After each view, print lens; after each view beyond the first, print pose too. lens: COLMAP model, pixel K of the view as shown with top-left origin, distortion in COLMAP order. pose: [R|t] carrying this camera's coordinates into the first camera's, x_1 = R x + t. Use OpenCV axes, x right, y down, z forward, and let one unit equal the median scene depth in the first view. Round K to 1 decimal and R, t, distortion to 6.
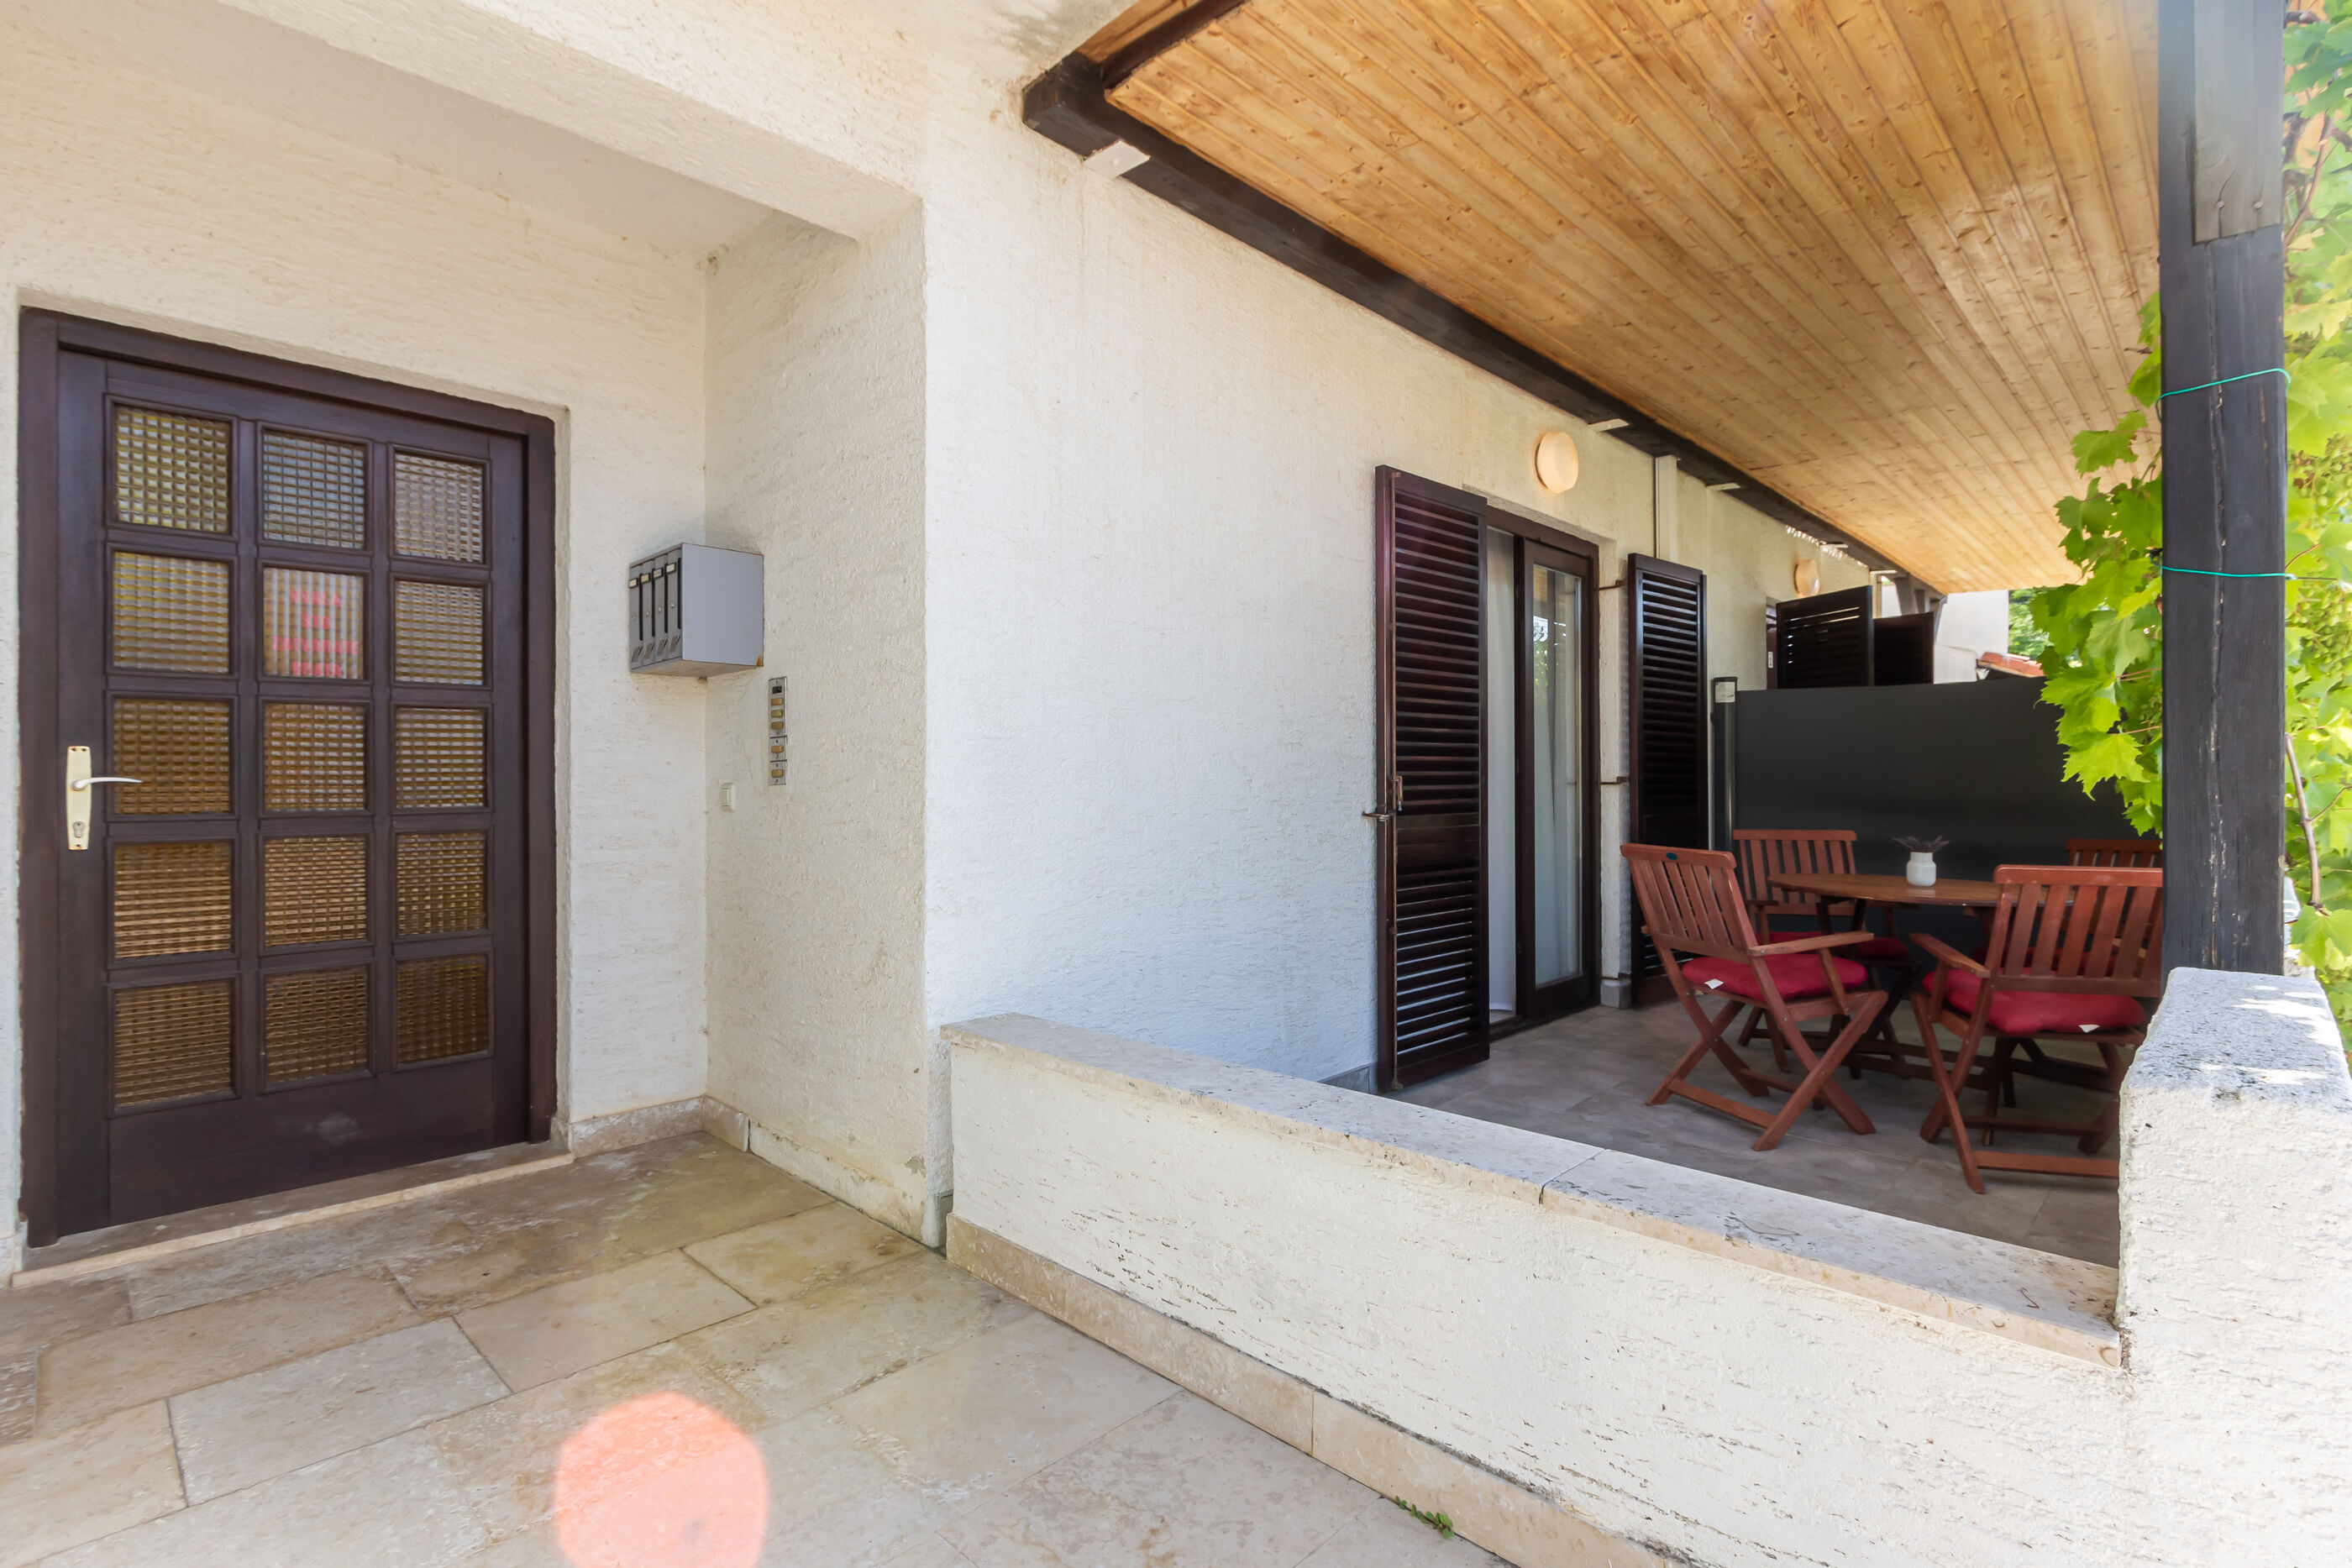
lens RADIAL K [[1104.5, 0, 1172.1], [0, 1104.5, 786.7], [0, 0, 1]] dist [0.000990, -0.001011]
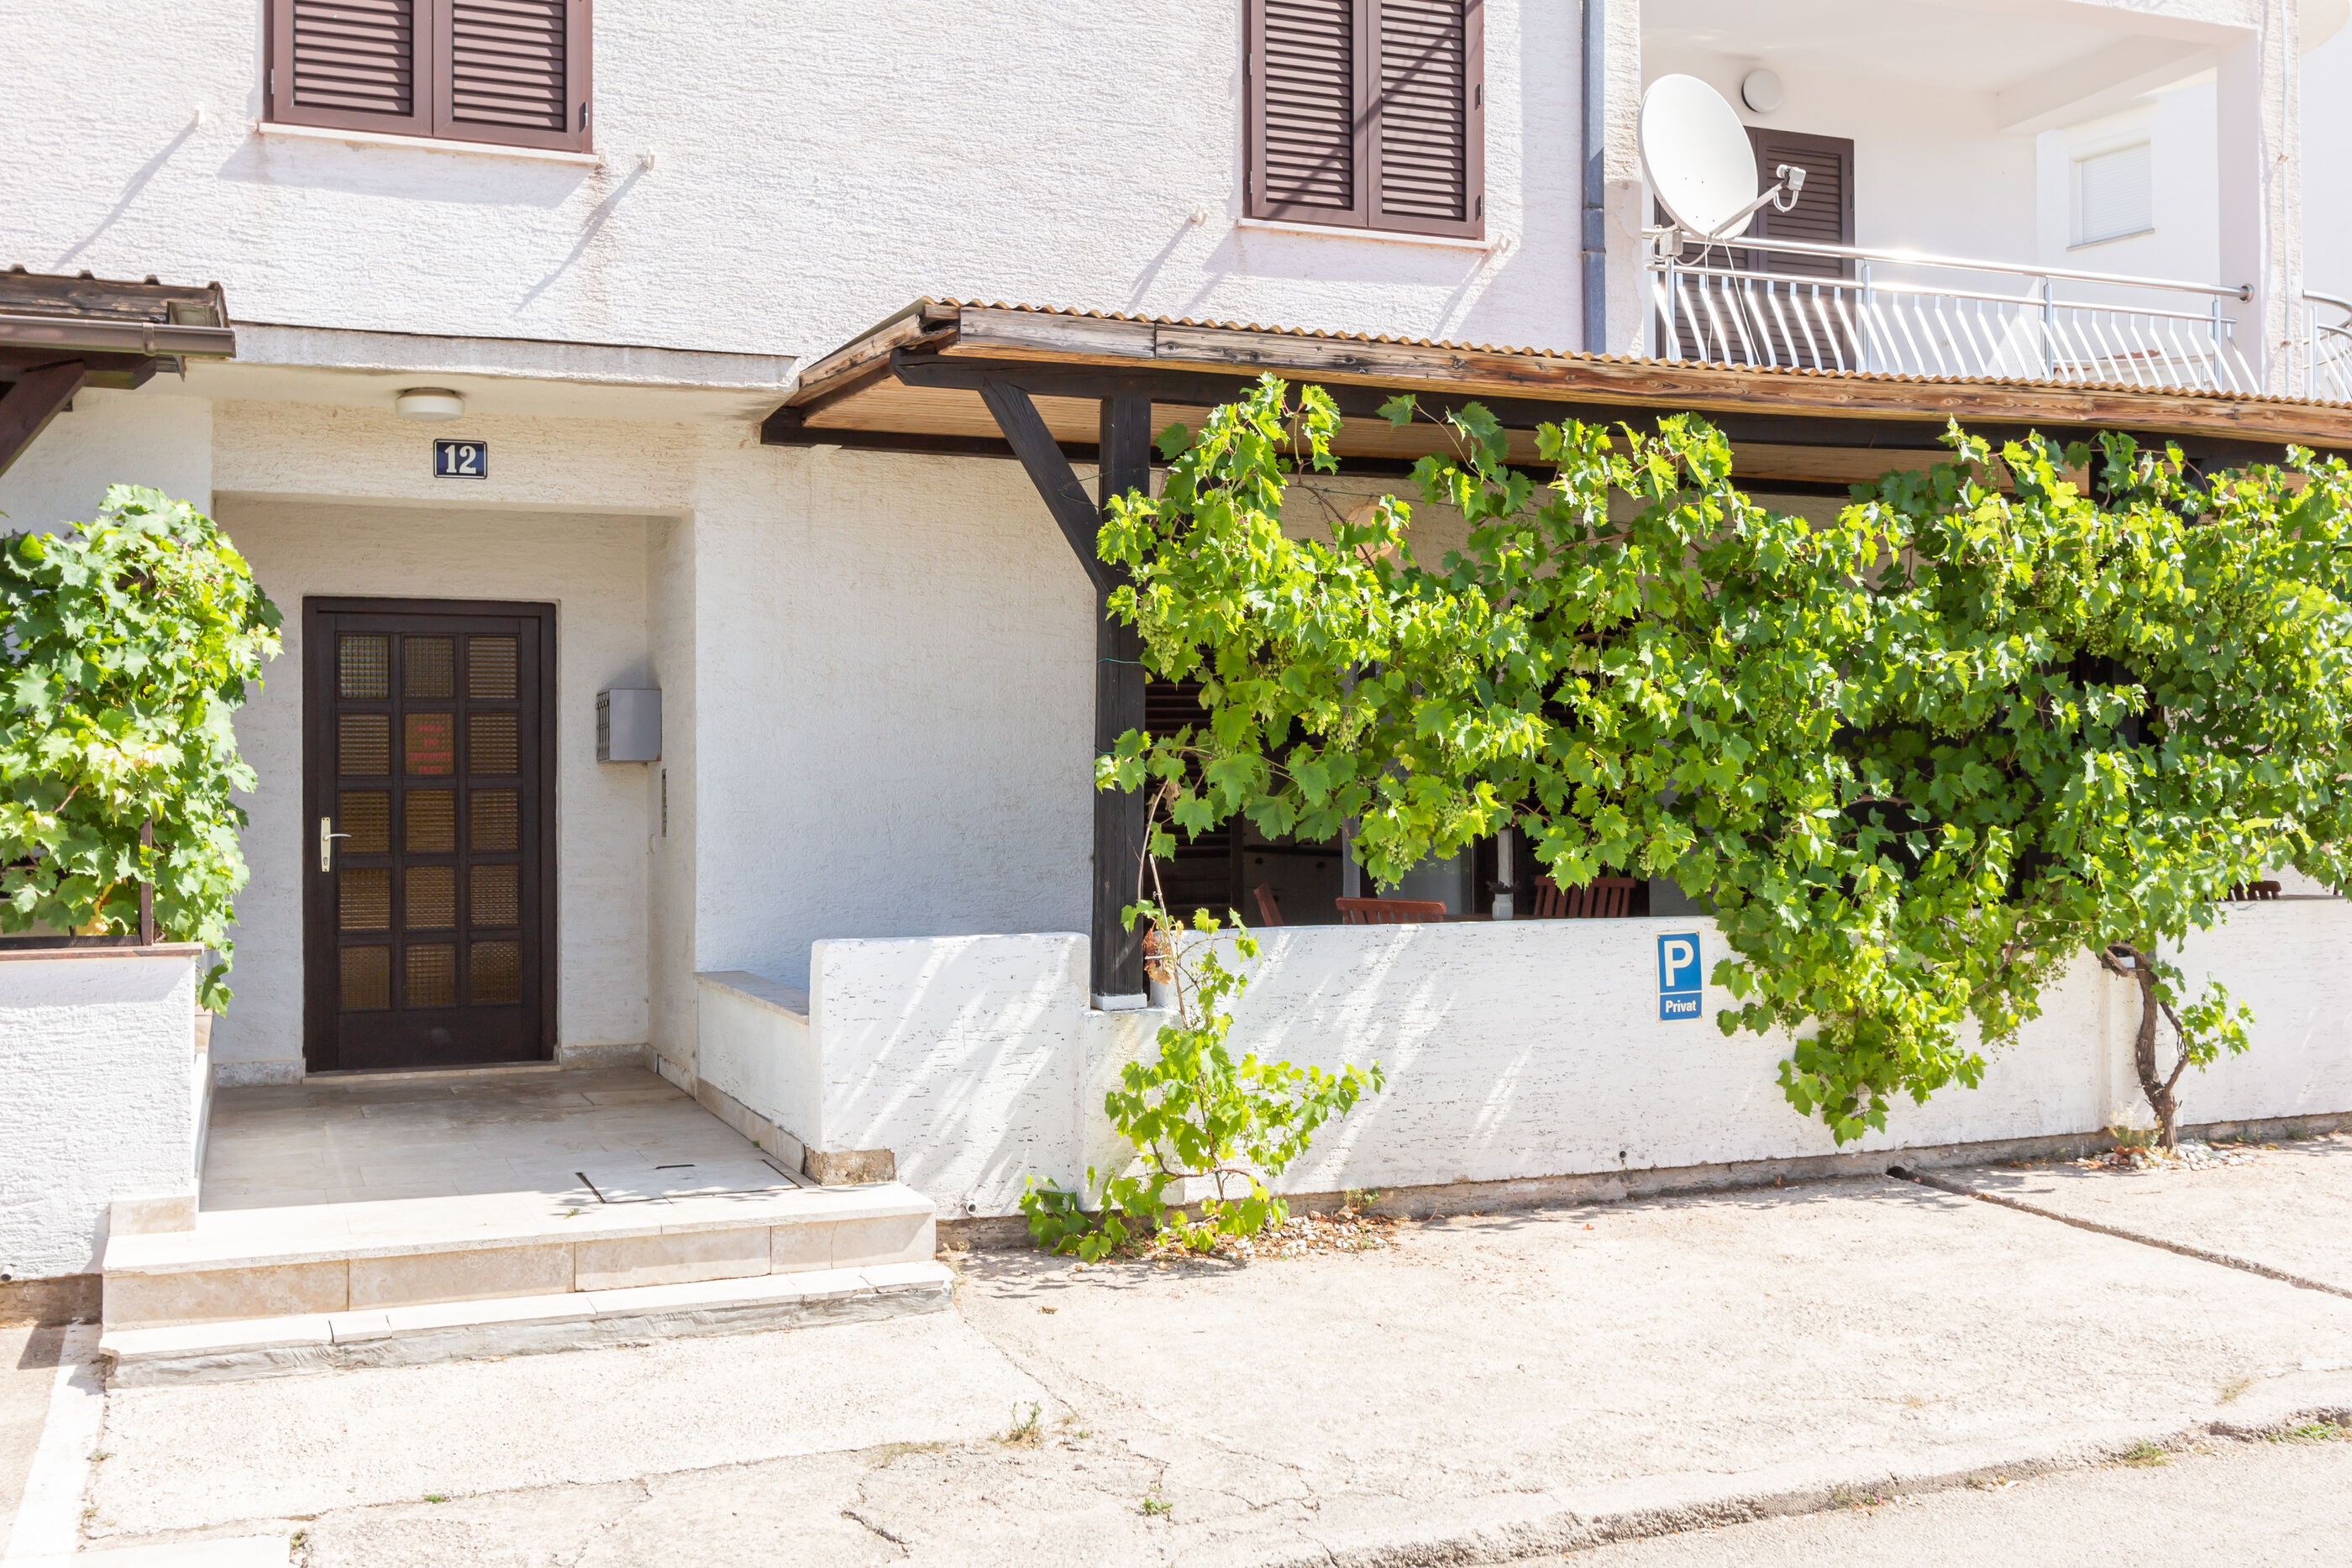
lens RADIAL K [[2316.0, 0, 1181.5], [0, 2316.0, 776.3], [0, 0, 1]] dist [0.021936, 0.000000]
pose [[0.917116, -0.004698, -0.398594, 1.717303], [0.002792, 0.999982, -0.005364, -0.071165], [0.398612, 0.003807, 0.917112, -1.826609]]
